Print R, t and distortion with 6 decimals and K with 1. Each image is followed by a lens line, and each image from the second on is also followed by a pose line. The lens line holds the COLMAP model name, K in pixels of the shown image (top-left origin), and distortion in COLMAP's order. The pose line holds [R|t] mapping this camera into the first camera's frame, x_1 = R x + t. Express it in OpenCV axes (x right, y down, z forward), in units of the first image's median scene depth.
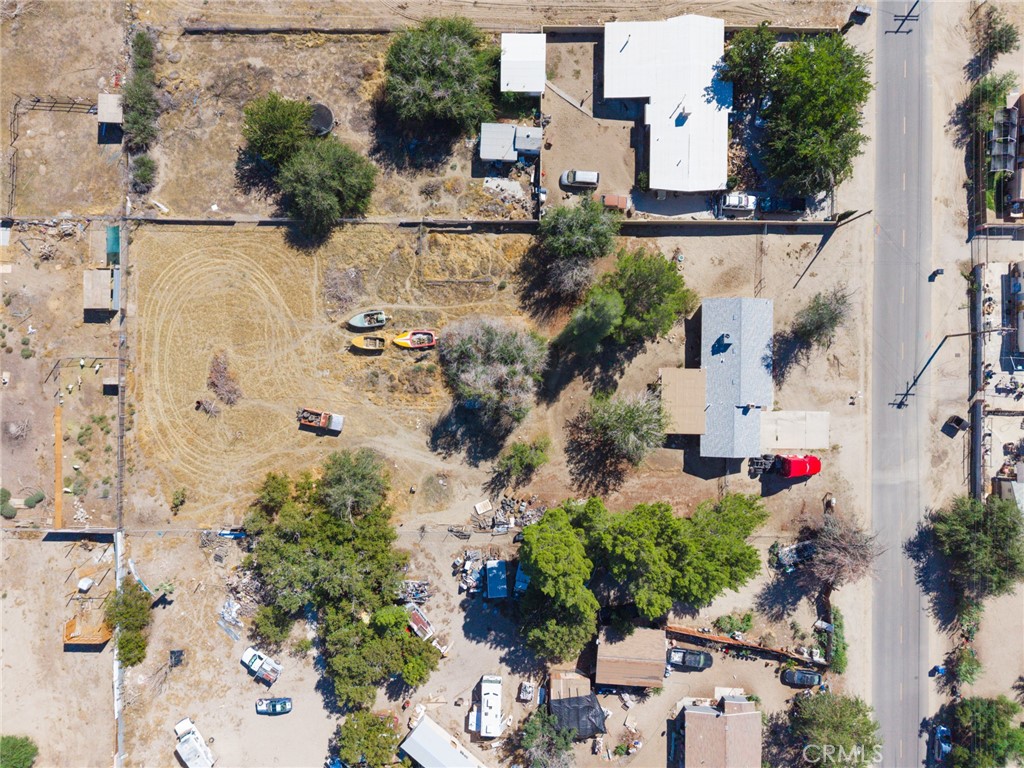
lens RADIAL K [[685.3, 0, 511.5], [0, 685.3, 387.3], [0, 0, 1]] dist [0.027400, -0.027009]
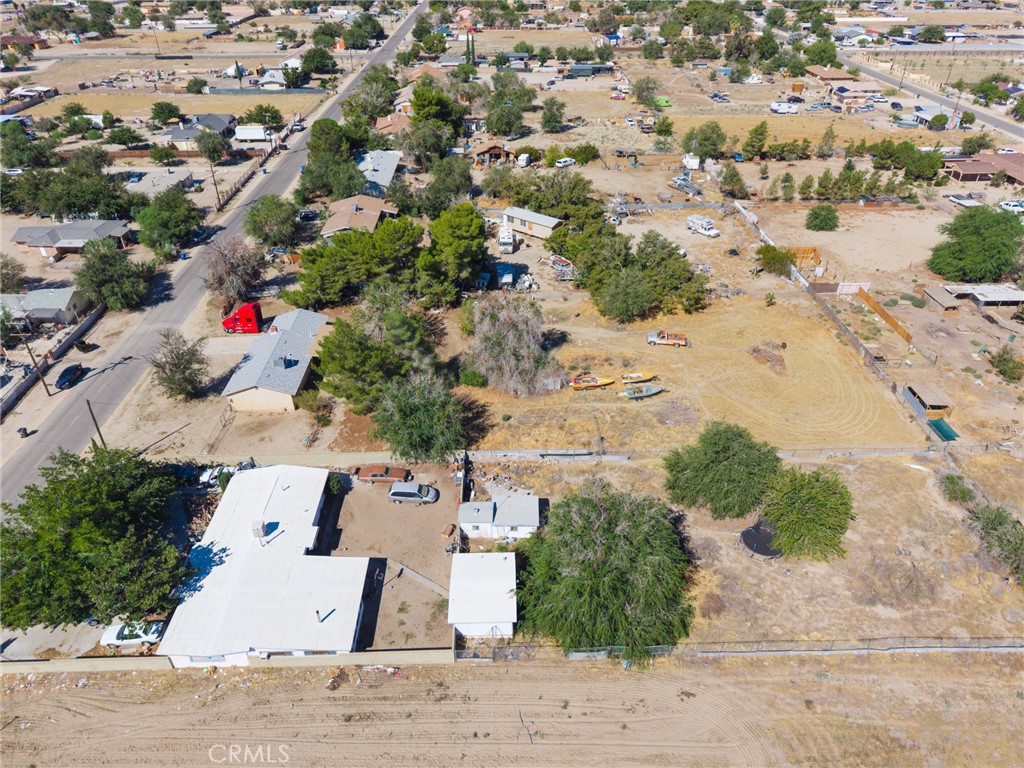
lens RADIAL K [[685.3, 0, 511.5], [0, 685.3, 387.3], [0, 0, 1]] dist [0.027400, -0.027009]
pose [[-0.999385, 0.027324, -0.021966, -0.001394], [-0.033408, -0.552256, 0.833005, -0.900556], [0.010630, 0.833227, 0.552829, 0.454285]]
